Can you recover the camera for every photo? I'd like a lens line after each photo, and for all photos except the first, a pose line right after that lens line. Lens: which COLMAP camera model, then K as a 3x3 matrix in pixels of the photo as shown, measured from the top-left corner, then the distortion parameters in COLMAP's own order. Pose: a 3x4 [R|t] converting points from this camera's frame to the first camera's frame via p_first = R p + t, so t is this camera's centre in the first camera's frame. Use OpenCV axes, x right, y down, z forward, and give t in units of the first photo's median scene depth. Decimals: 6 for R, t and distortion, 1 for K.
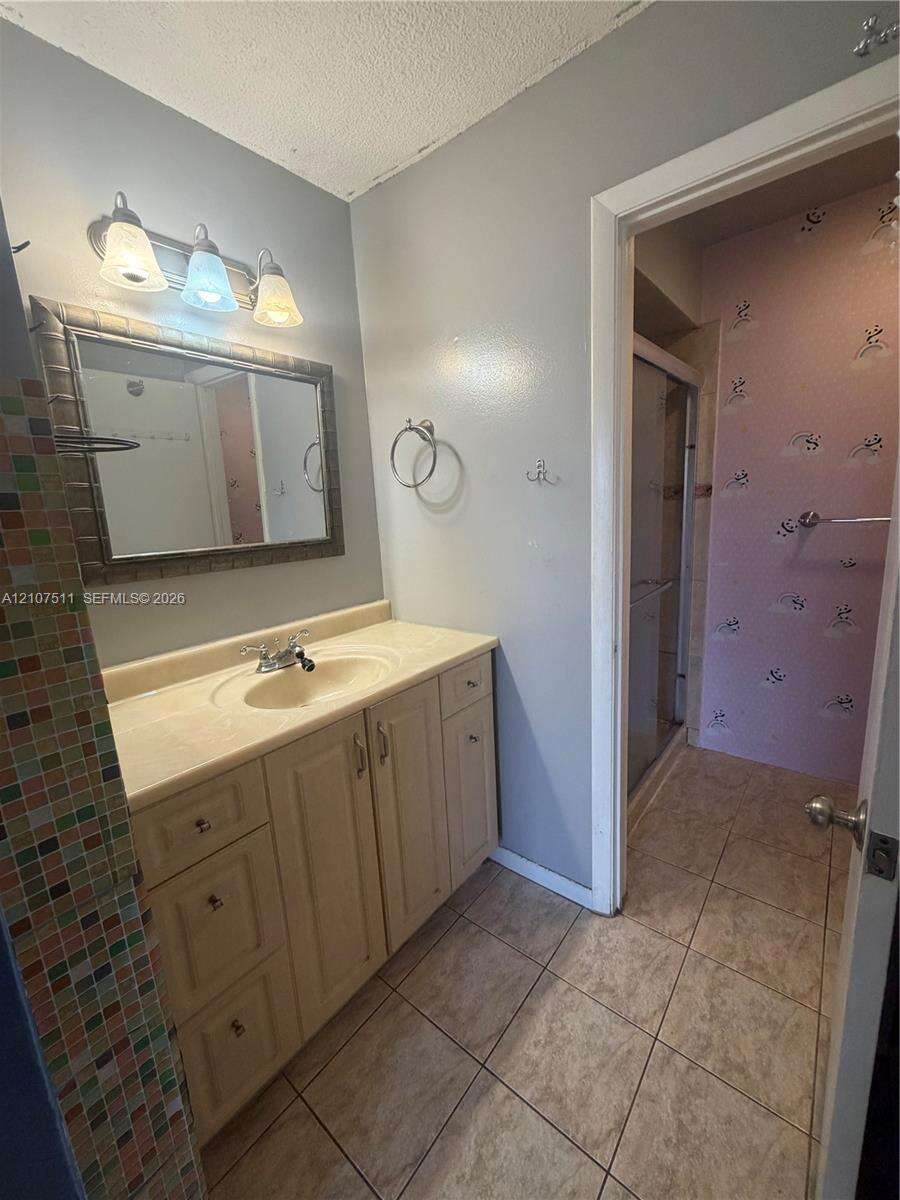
lens RADIAL K [[478.7, 0, 449.9], [0, 478.7, 598.8], [0, 0, 1]] dist [0.002991, 0.000286]
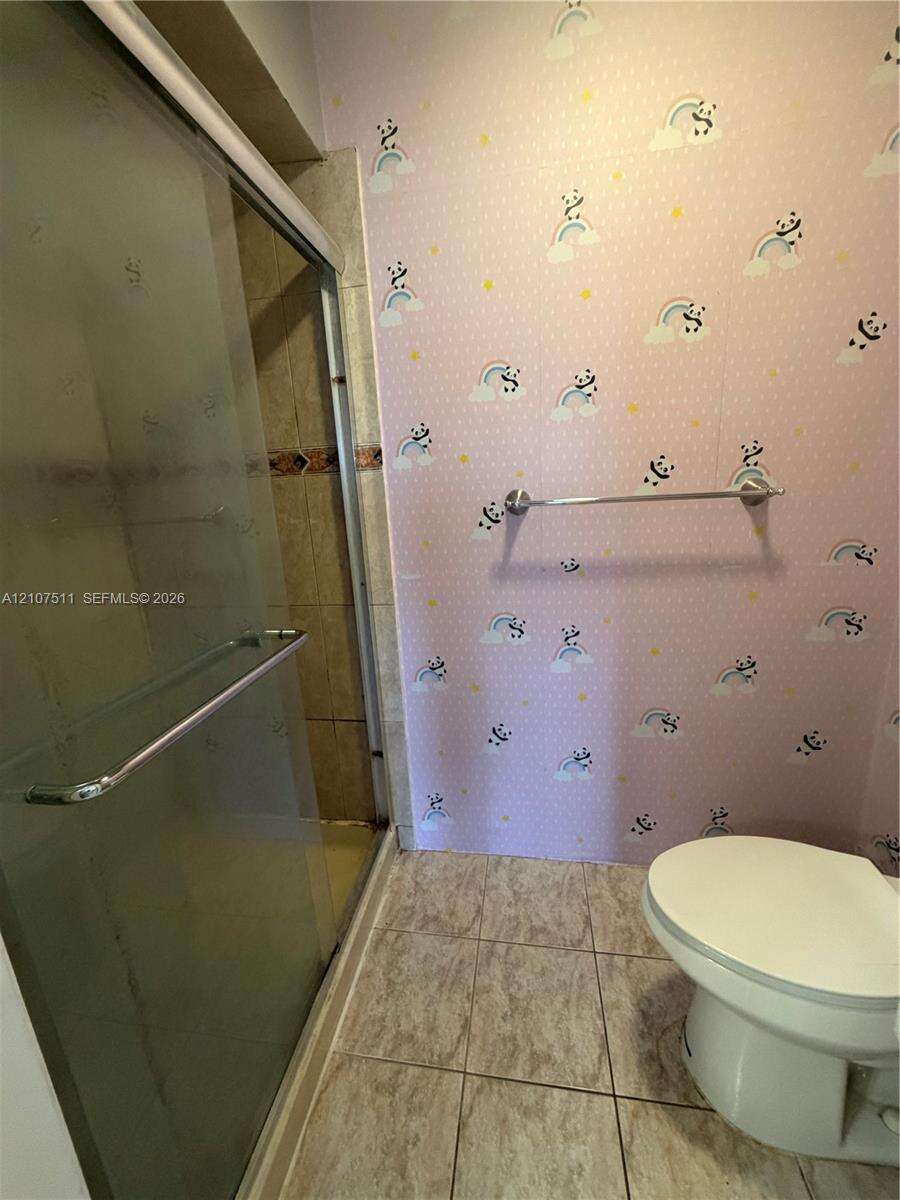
lens RADIAL K [[478.7, 0, 450.7], [0, 478.7, 597.8], [0, 0, 1]] dist [0.002991, 0.000286]
pose [[0.859461, -0.117728, 0.497461, 0.310215], [0.107489, 0.992984, 0.049290, -0.072990], [-0.499774, 0.011109, 0.866085, 0.451299]]
